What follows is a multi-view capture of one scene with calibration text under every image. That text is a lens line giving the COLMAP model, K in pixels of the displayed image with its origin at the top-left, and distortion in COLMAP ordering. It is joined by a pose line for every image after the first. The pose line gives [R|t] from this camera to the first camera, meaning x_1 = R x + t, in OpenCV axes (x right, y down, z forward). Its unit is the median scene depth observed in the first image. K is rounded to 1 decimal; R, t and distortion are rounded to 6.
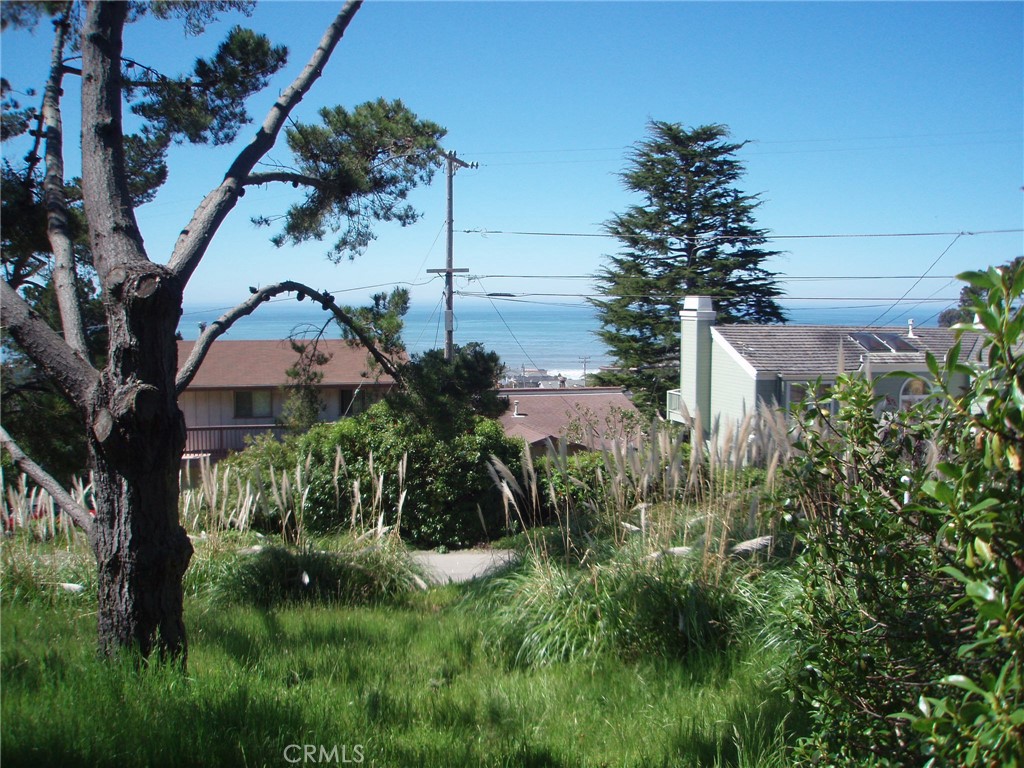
lens RADIAL K [[1062.4, 0, 509.2], [0, 1062.4, 361.1], [0, 0, 1]] dist [-0.110548, 0.000000]
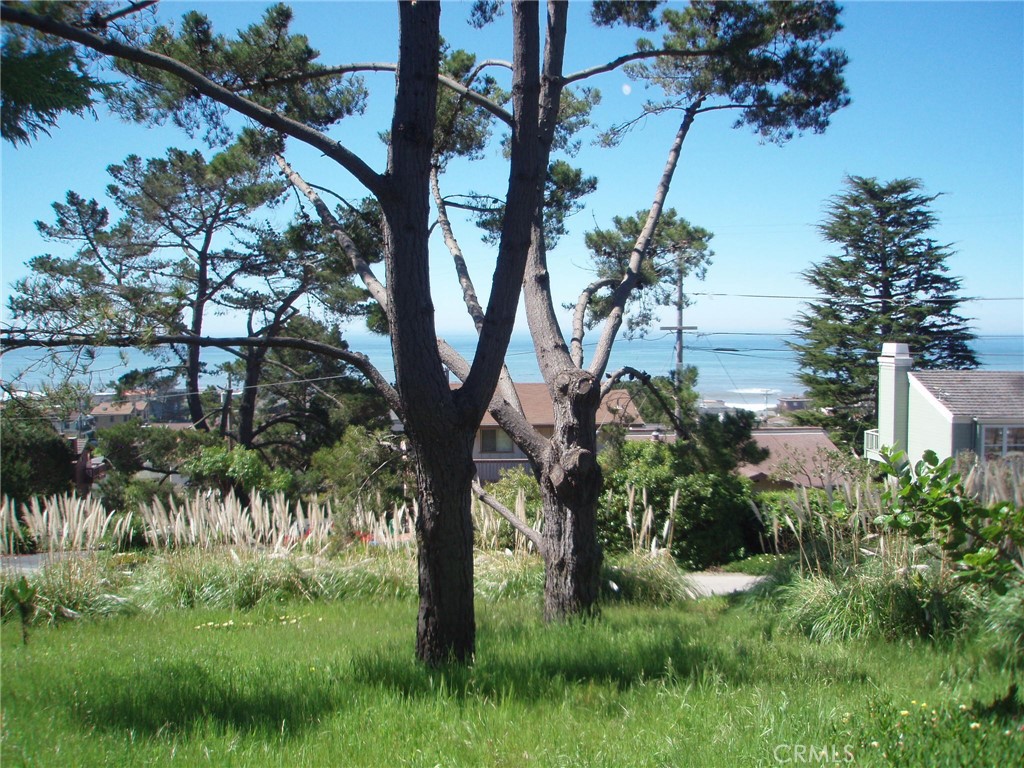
lens RADIAL K [[1062.4, 0, 506.4], [0, 1062.4, 358.5], [0, 0, 1]] dist [-0.110548, 0.000000]
pose [[0.986539, 0.003226, -0.163493, -0.053154], [-0.008133, 0.999536, -0.029351, -0.017201], [0.163322, 0.030286, 0.986108, -0.153495]]
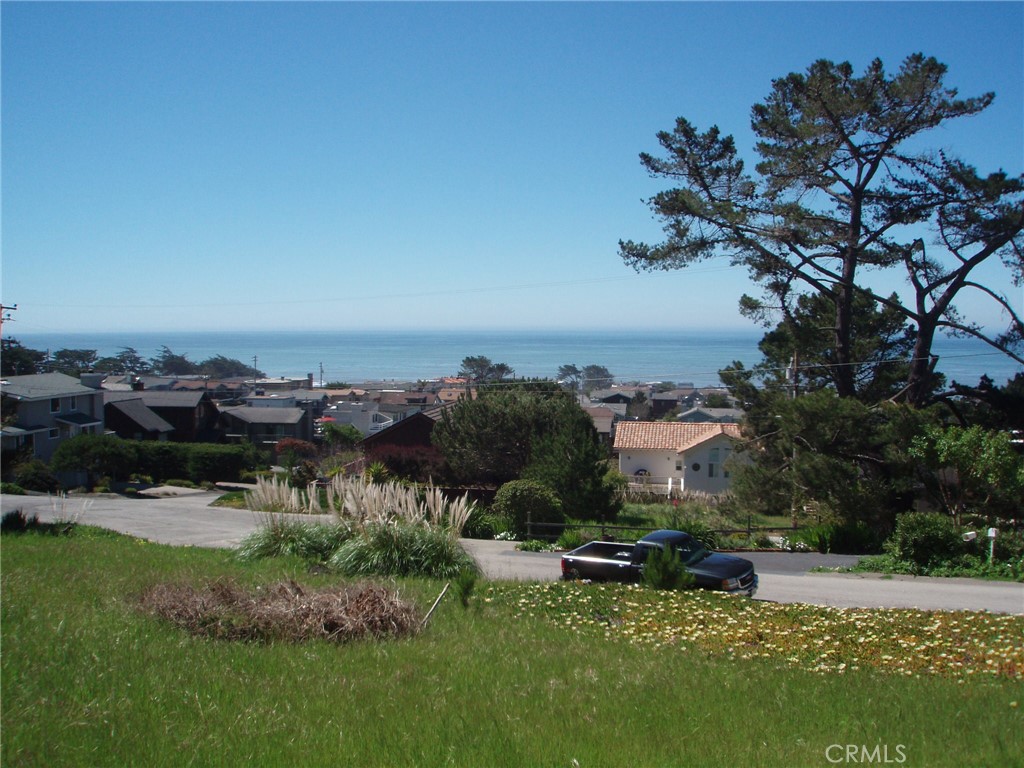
lens RADIAL K [[1062.4, 0, 501.1], [0, 1062.4, 381.6], [0, 0, 1]] dist [-0.110548, 0.000000]
pose [[0.912515, 0.031143, -0.407856, -0.688459], [-0.034231, 0.999414, -0.000274, 0.035655], [0.407608, 0.014211, 0.913046, -0.001167]]
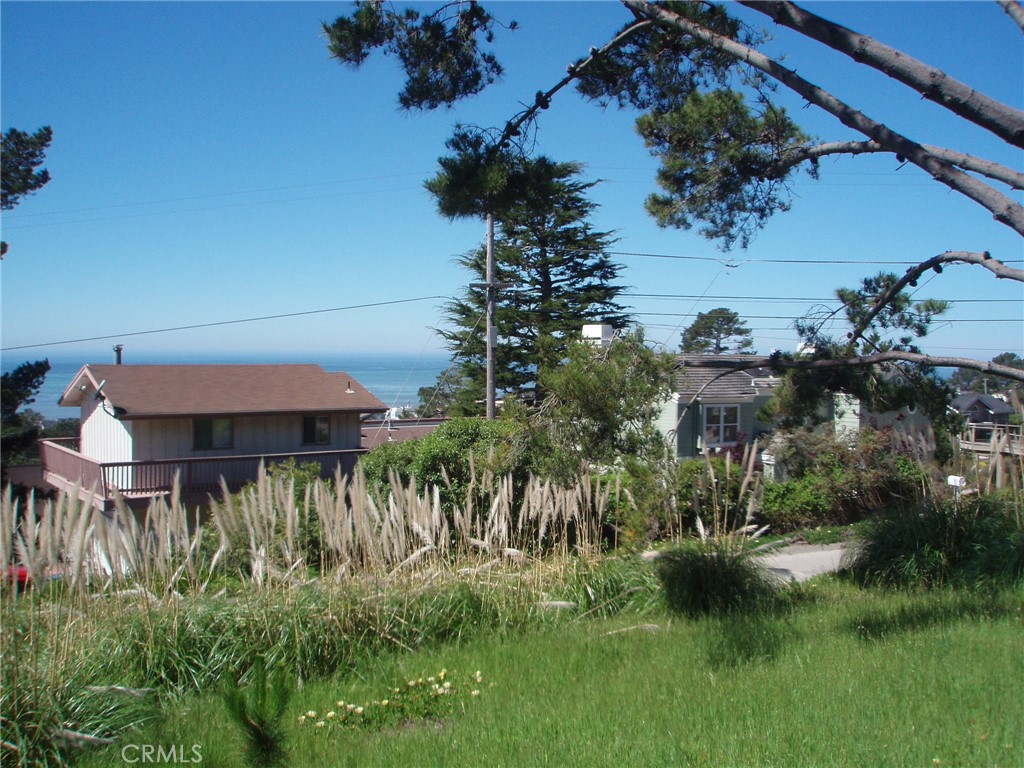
lens RADIAL K [[1062.4, 0, 506.5], [0, 1062.4, 375.8], [0, 0, 1]] dist [-0.110548, 0.000000]
pose [[0.942771, -0.003157, 0.333426, -0.359605], [0.015039, 0.999340, -0.033061, 0.029833], [-0.333101, 0.036183, 0.942196, 0.093414]]
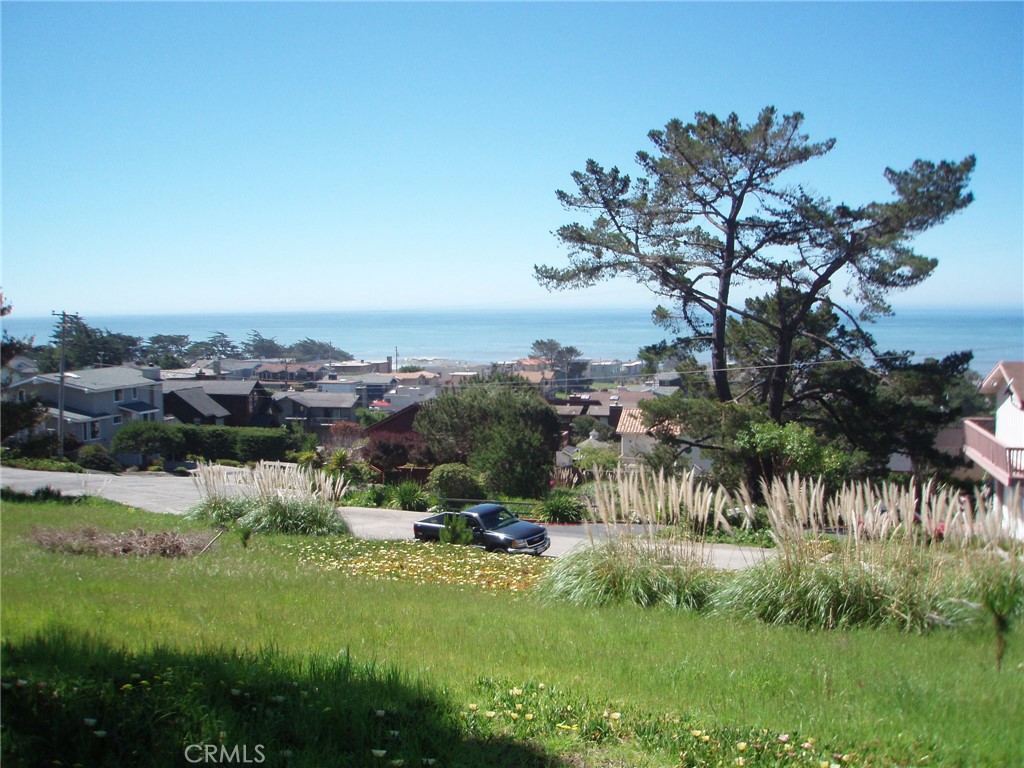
lens RADIAL K [[1062.4, 0, 504.0], [0, 1062.4, 366.3], [0, 0, 1]] dist [-0.110548, 0.000000]
pose [[0.871244, 0.029741, -0.489948, -0.317174], [-0.028934, 0.999539, 0.009223, -0.011640], [0.489996, 0.006141, 0.871703, -0.165470]]
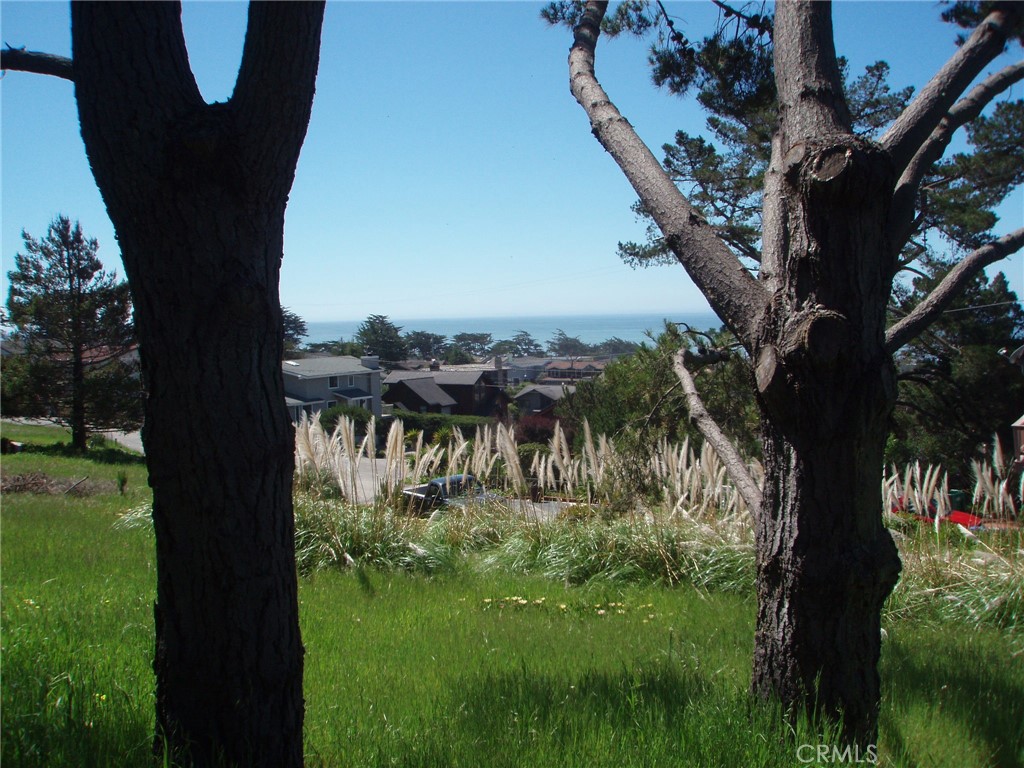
lens RADIAL K [[1062.4, 0, 482.8], [0, 1062.4, 342.6], [0, 0, 1]] dist [-0.110548, 0.000000]
pose [[0.659543, 0.015920, -0.751498, 0.003461], [-0.030139, 0.999532, -0.005276, 0.014023], [0.751062, 0.026129, 0.659714, 0.103201]]
